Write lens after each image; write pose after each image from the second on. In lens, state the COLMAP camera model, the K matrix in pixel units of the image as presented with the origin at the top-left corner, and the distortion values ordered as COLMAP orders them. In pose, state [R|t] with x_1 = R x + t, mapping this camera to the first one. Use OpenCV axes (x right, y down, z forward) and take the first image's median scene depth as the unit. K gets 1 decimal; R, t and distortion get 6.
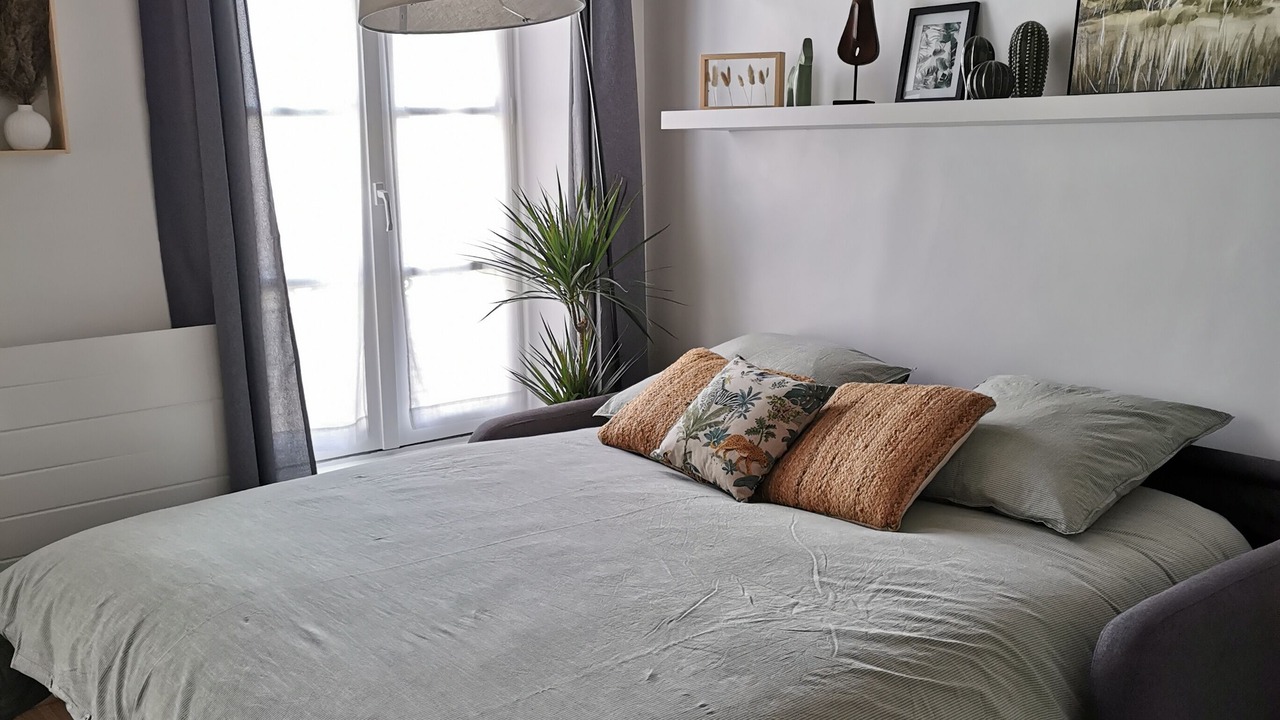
lens RADIAL K [[1268.6, 0, 641.0], [0, 1268.6, 403.7], [0, 0, 1]] dist [0.004520, 0.004198]
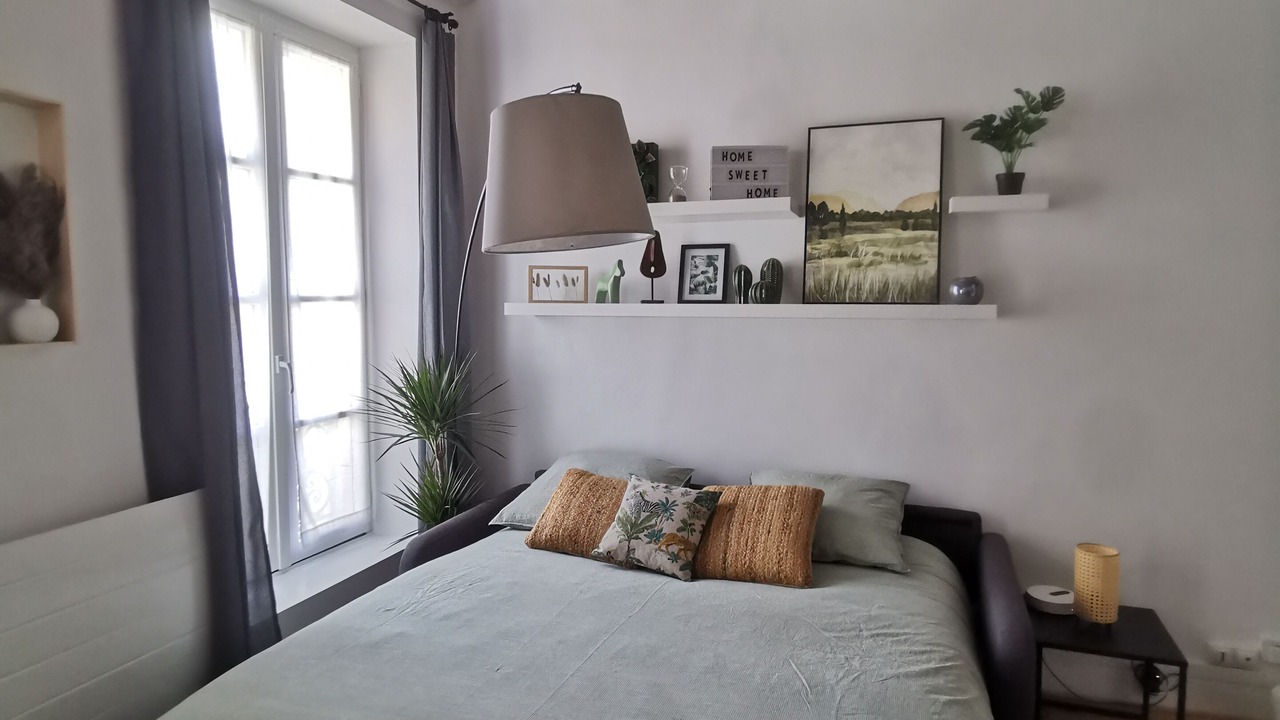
lens RADIAL K [[772.2, 0, 640.0], [0, 772.2, 360.0], [0, 0, 1]] dist [-0.007279, -0.000880]
pose [[0.864738, -0.024696, 0.501615, -0.375712], [0.088417, 0.990676, -0.103648, -0.079538], [-0.494378, 0.133979, 0.858859, 0.232740]]
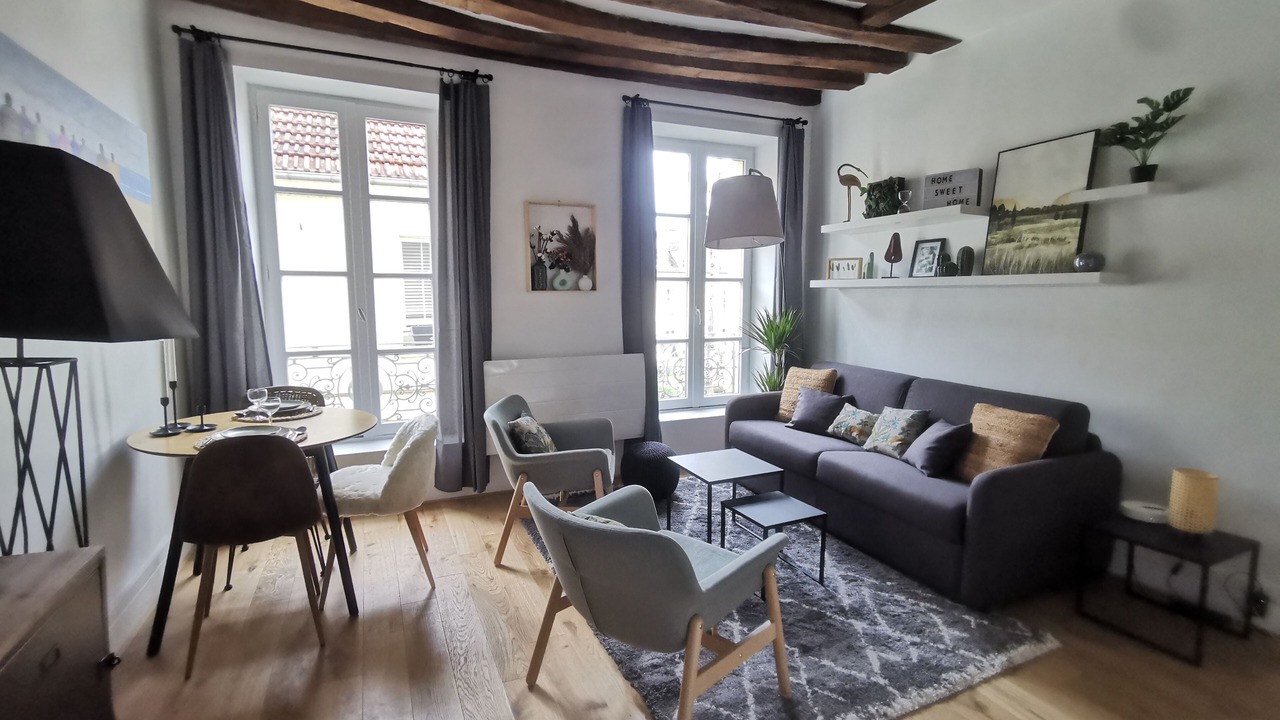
lens RADIAL K [[574.5, 0, 640.0], [0, 574.5, 360.0], [0, 0, 1]] dist [0.001316, 0.000232]
pose [[0.960846, 0.050392, -0.272464, 0.012371], [-0.074254, 0.994186, -0.077983, 0.055541], [0.266950, 0.095161, 0.959001, -0.230862]]
